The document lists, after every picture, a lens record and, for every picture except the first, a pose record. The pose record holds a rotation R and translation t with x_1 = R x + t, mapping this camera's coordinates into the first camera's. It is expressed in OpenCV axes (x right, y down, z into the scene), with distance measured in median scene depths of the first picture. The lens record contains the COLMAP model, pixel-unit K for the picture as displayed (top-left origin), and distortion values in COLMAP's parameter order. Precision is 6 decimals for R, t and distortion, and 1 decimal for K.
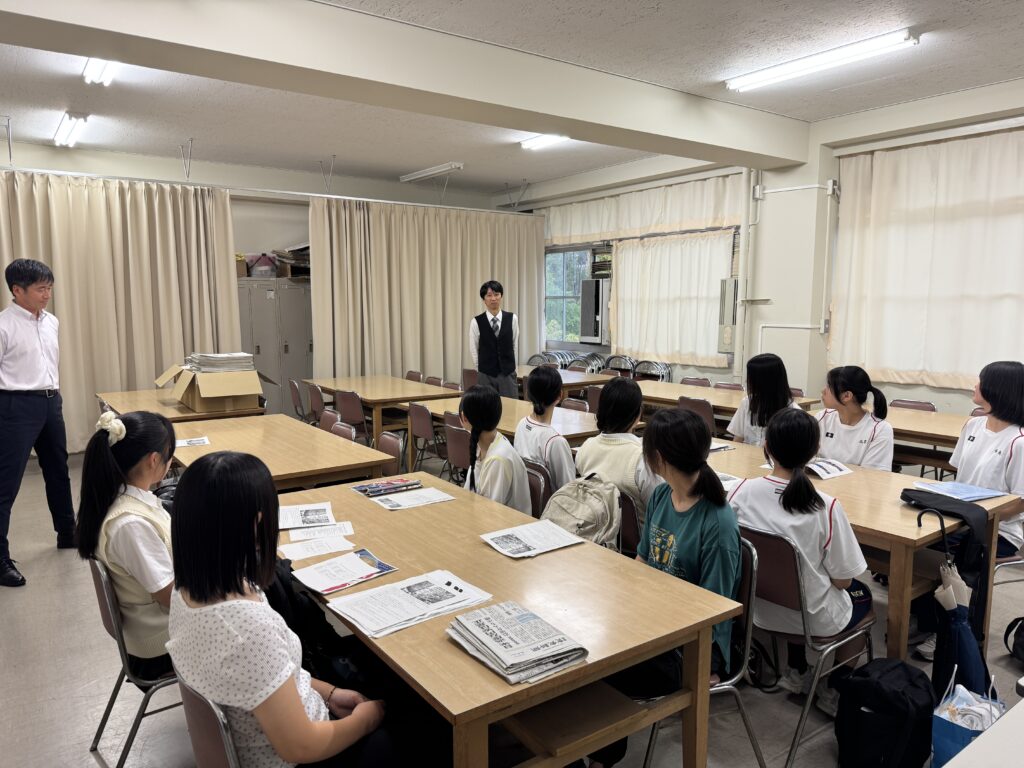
lens RADIAL K [[729.2, 0, 506.2], [0, 729.2, 377.7], [0, 0, 1]] dist [0.072293, -0.075649]
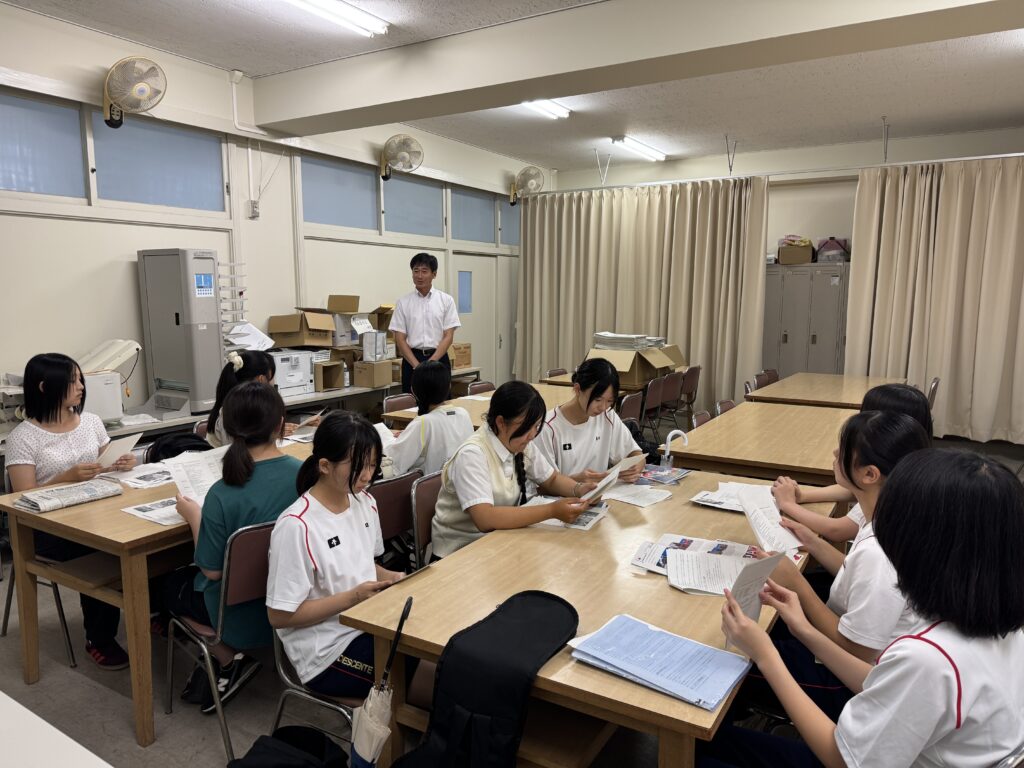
lens RADIAL K [[729.2, 0, 508.4], [0, 729.2, 392.1], [0, 0, 1]] dist [0.072293, -0.075649]
pose [[0.401254, 0.135890, -0.905830, 0.446137], [-0.100630, 0.989488, 0.103864, -0.033802], [0.910422, 0.049477, 0.410711, 0.287492]]
